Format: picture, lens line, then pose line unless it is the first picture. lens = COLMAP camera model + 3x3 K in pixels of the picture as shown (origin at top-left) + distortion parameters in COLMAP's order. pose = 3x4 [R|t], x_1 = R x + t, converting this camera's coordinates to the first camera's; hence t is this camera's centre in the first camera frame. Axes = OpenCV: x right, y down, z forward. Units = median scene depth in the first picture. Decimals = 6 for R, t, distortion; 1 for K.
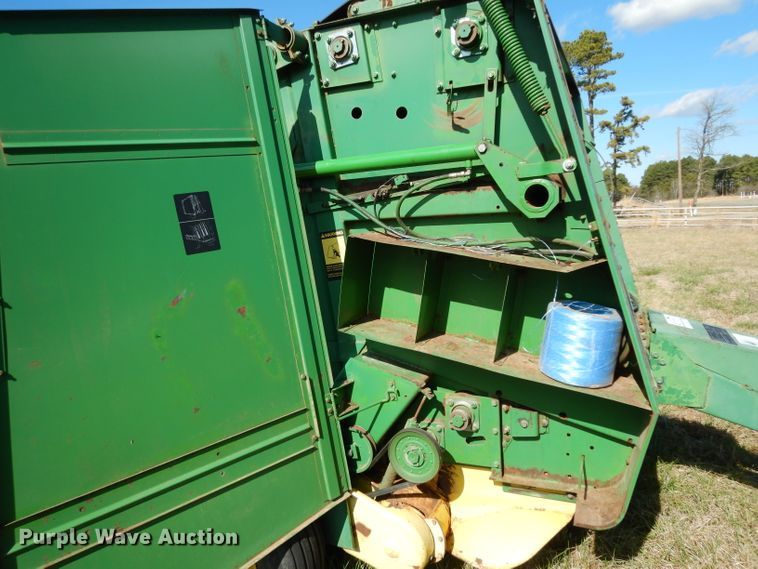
lens RADIAL K [[544.1, 0, 379.0], [0, 544.1, 284.5], [0, 0, 1]] dist [0.005249, 0.002490]
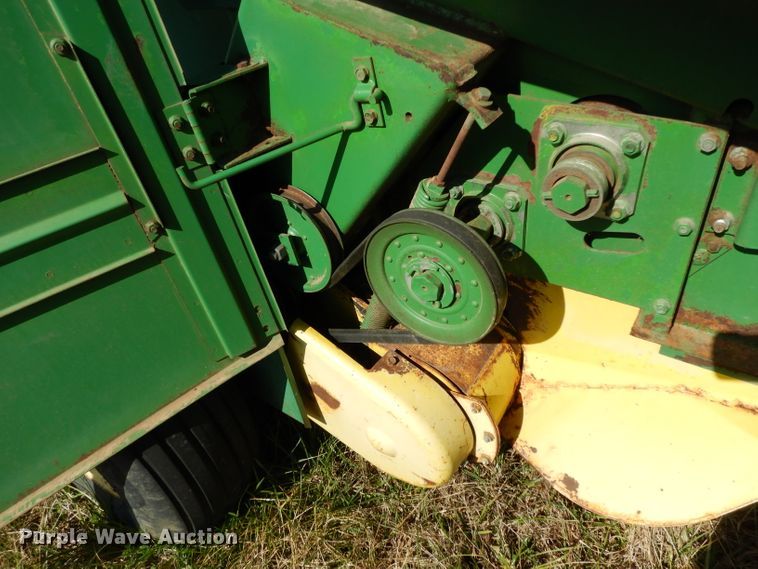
lens RADIAL K [[544.1, 0, 379.0], [0, 544.1, 284.5], [0, 0, 1]] dist [0.005249, 0.002490]
pose [[0.983932, 0.070437, -0.164063, 0.087941], [0.026548, 0.850961, 0.524558, 0.120805], [0.176559, -0.520485, 0.835418, 0.668298]]
